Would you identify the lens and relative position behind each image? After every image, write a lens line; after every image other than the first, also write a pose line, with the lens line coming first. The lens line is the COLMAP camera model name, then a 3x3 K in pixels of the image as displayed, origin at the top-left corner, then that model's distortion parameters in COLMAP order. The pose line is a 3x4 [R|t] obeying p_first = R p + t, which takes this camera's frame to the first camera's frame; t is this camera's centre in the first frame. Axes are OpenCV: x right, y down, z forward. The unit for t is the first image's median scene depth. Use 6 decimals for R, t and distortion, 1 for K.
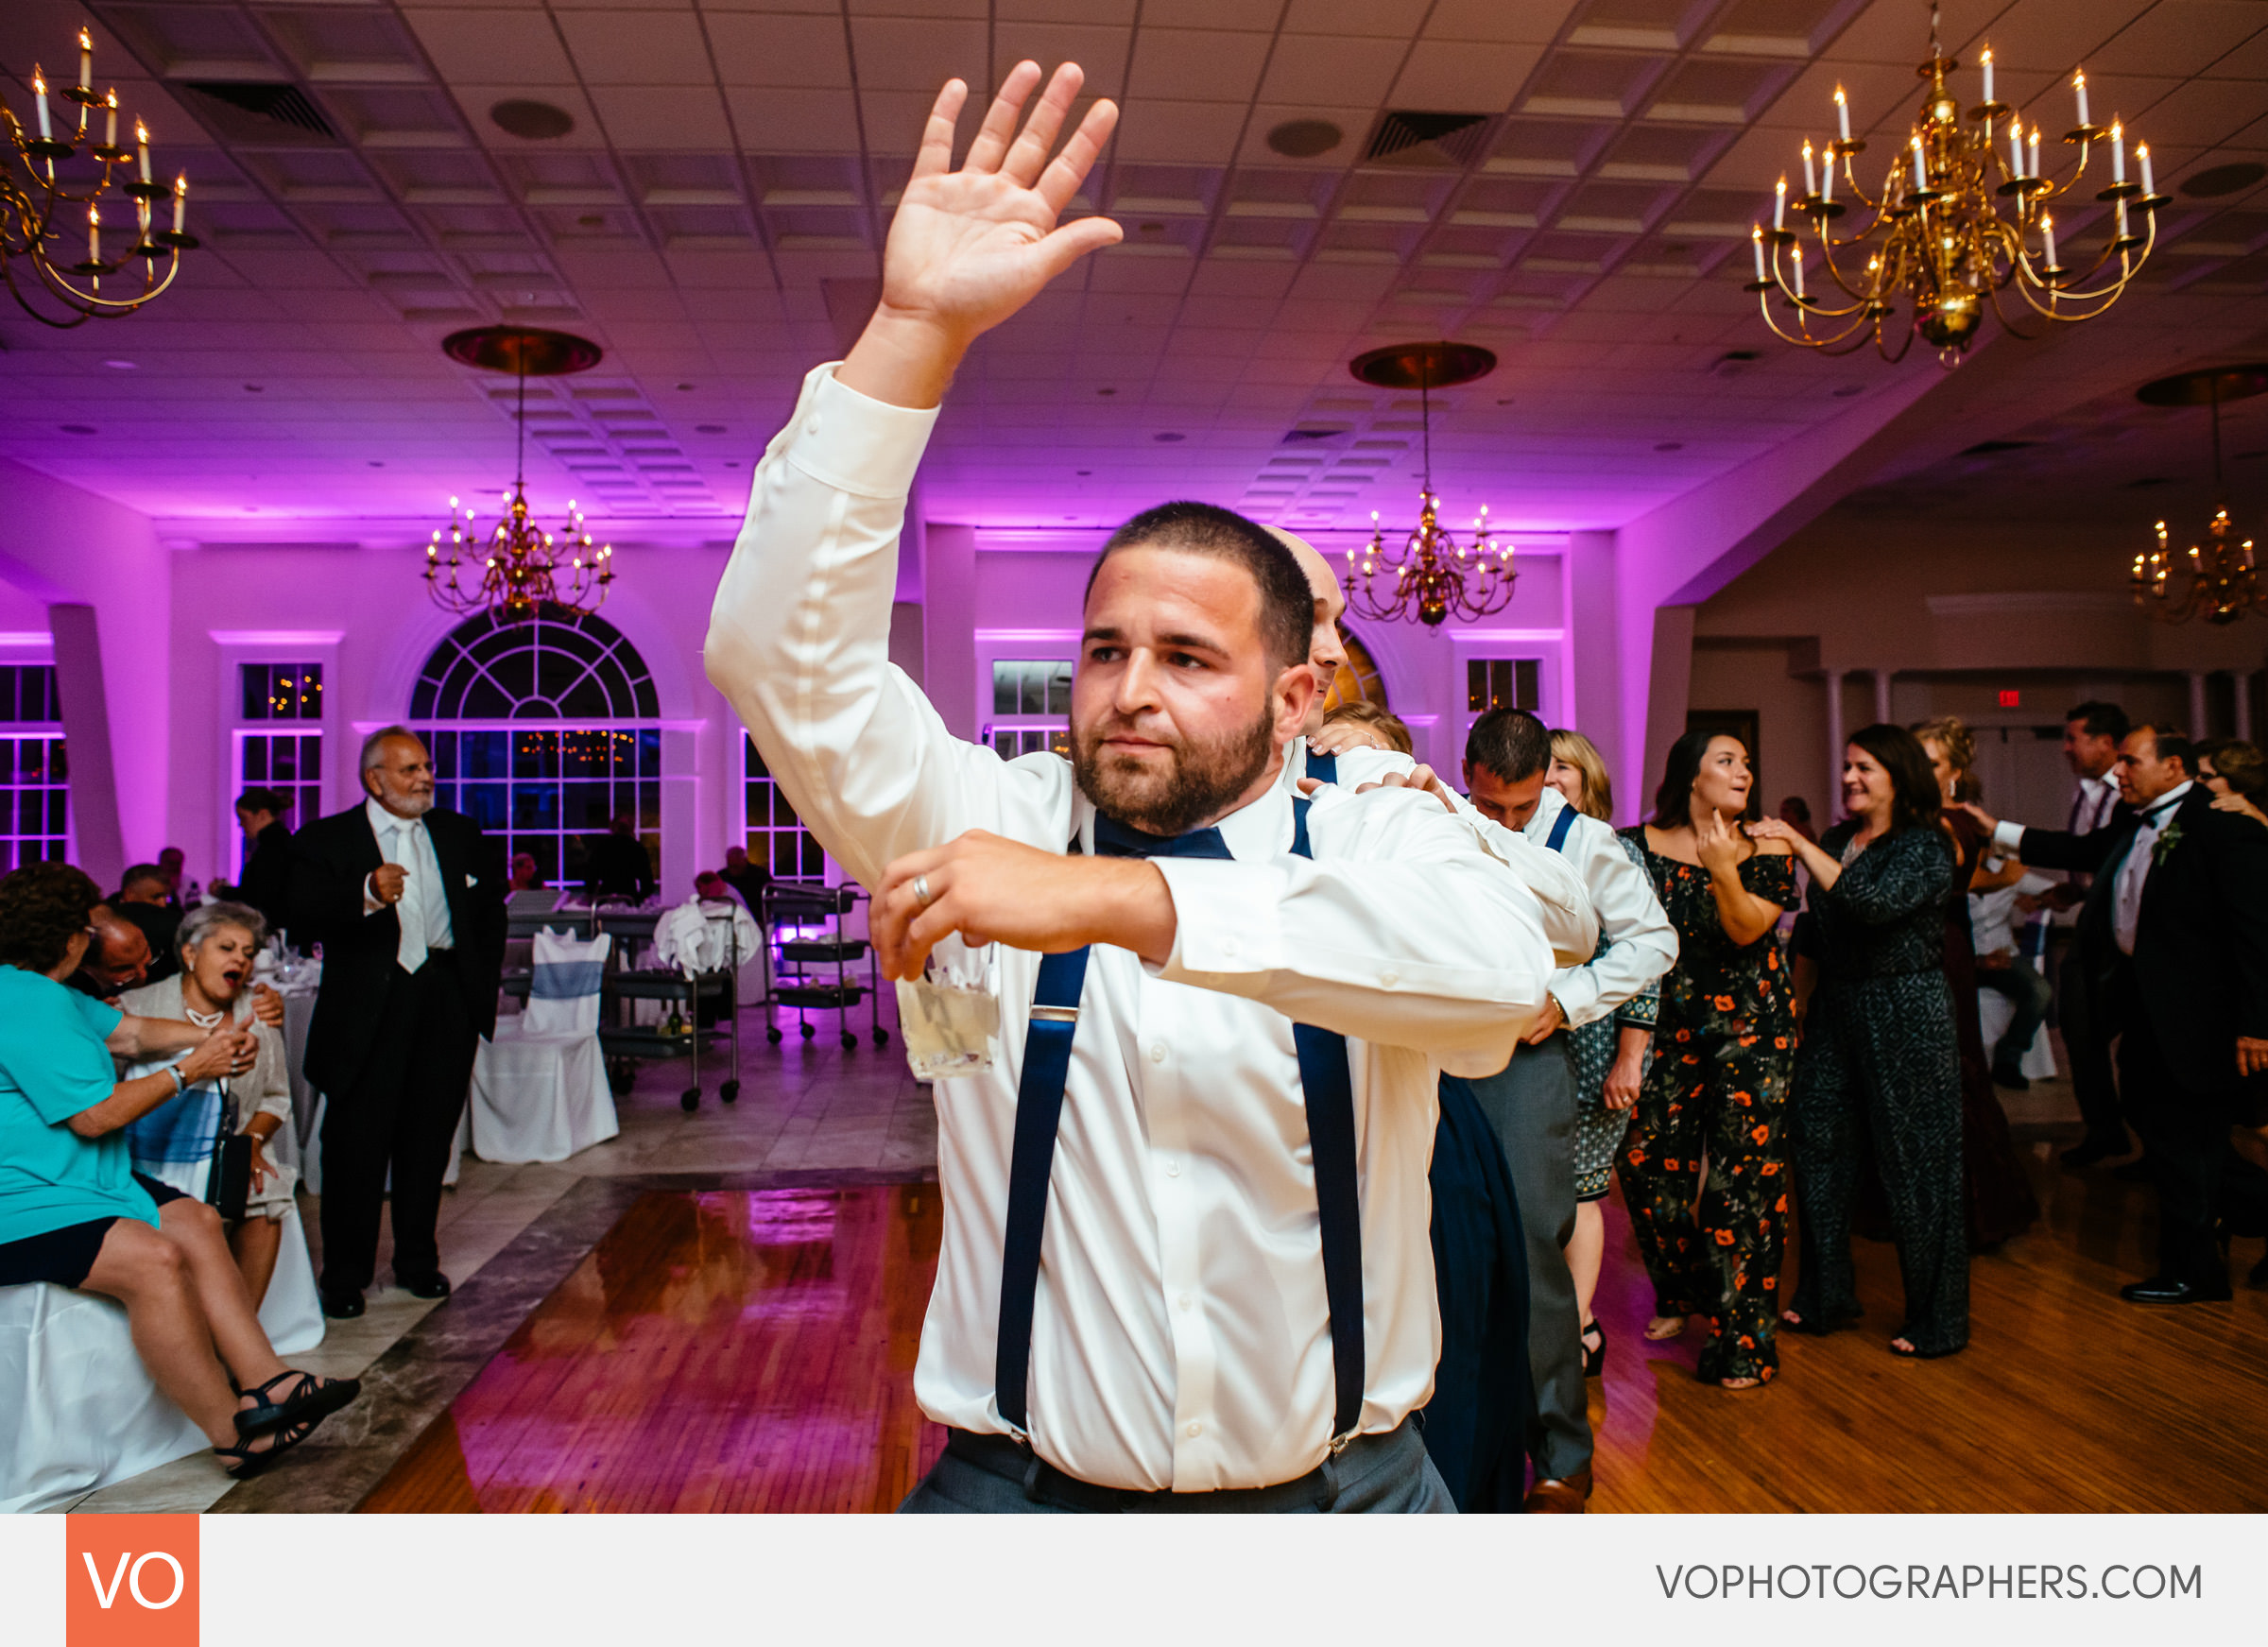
lens RADIAL K [[1707.8, 0, 1134.0], [0, 1707.8, 823.5], [0, 0, 1]] dist [-0.073008, -0.000031]
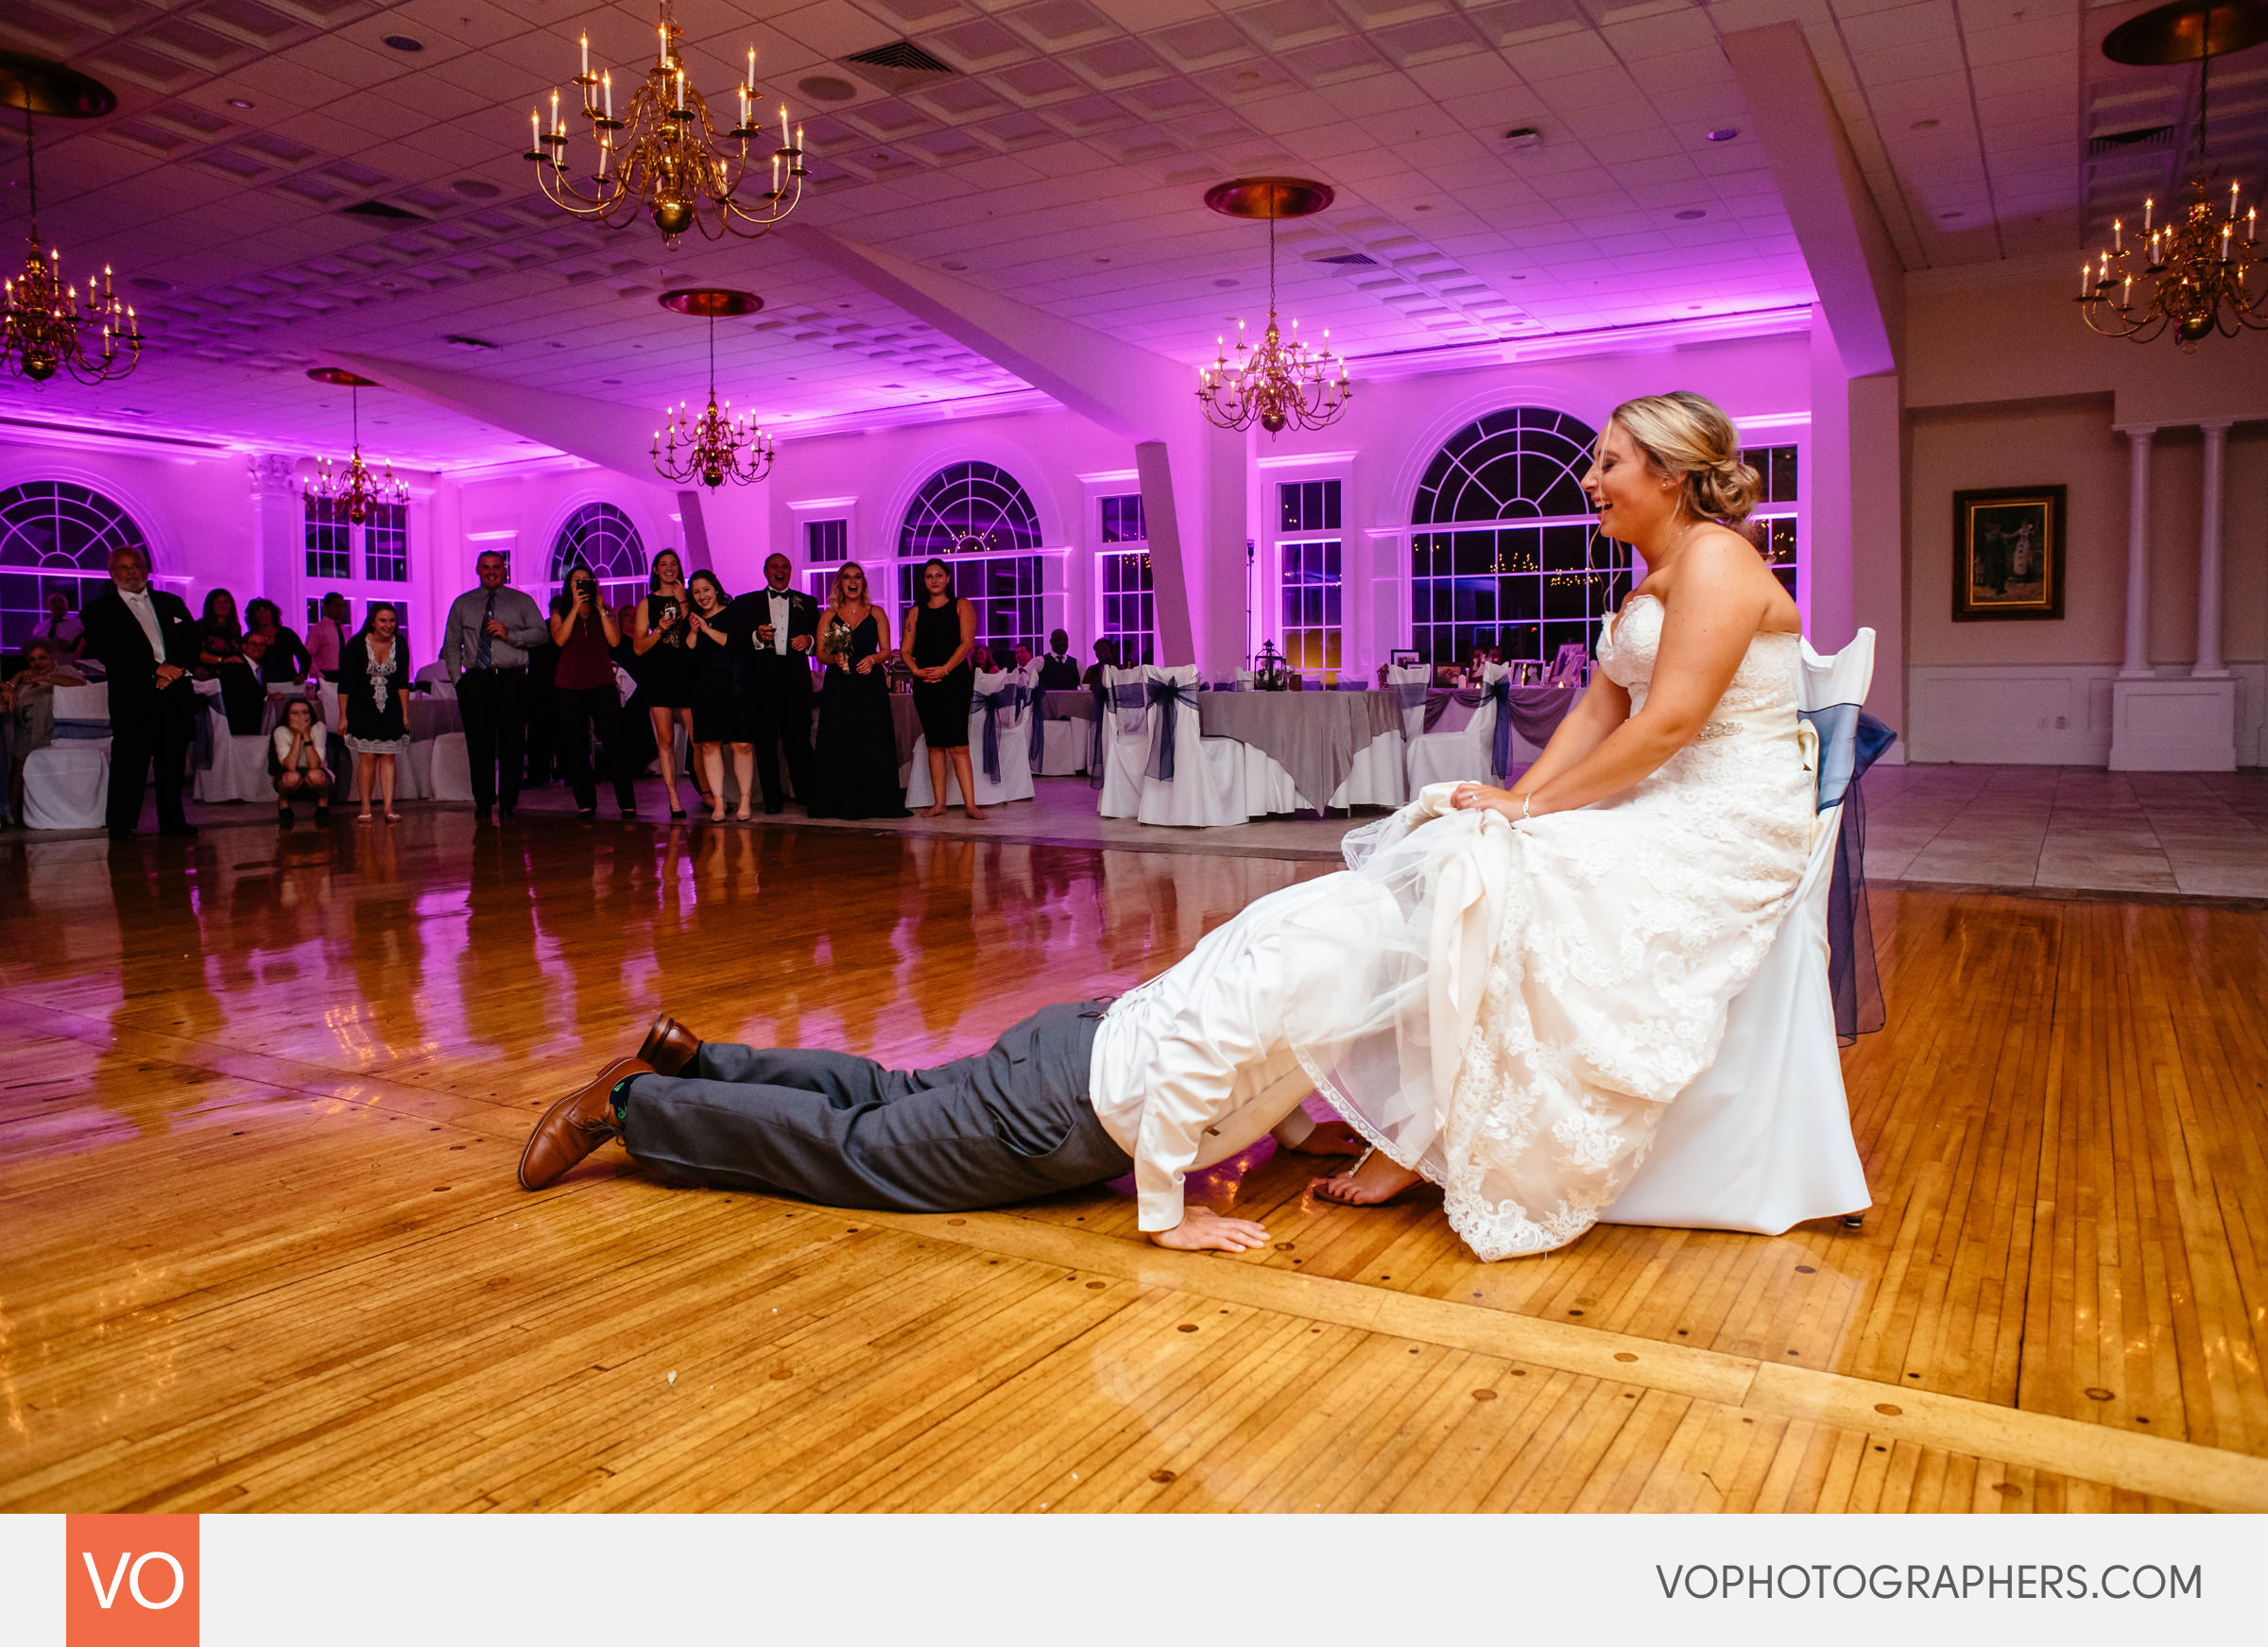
lens RADIAL K [[1589.5, 0, 1134.0], [0, 1589.5, 823.5], [0, 0, 1]] dist [-0.072756, 0.038664]
pose [[0.799307, 0.059138, -0.598006, 0.484969], [0.021807, 0.991636, 0.127212, -0.006749], [0.600528, -0.114722, 0.791331, 0.084622]]
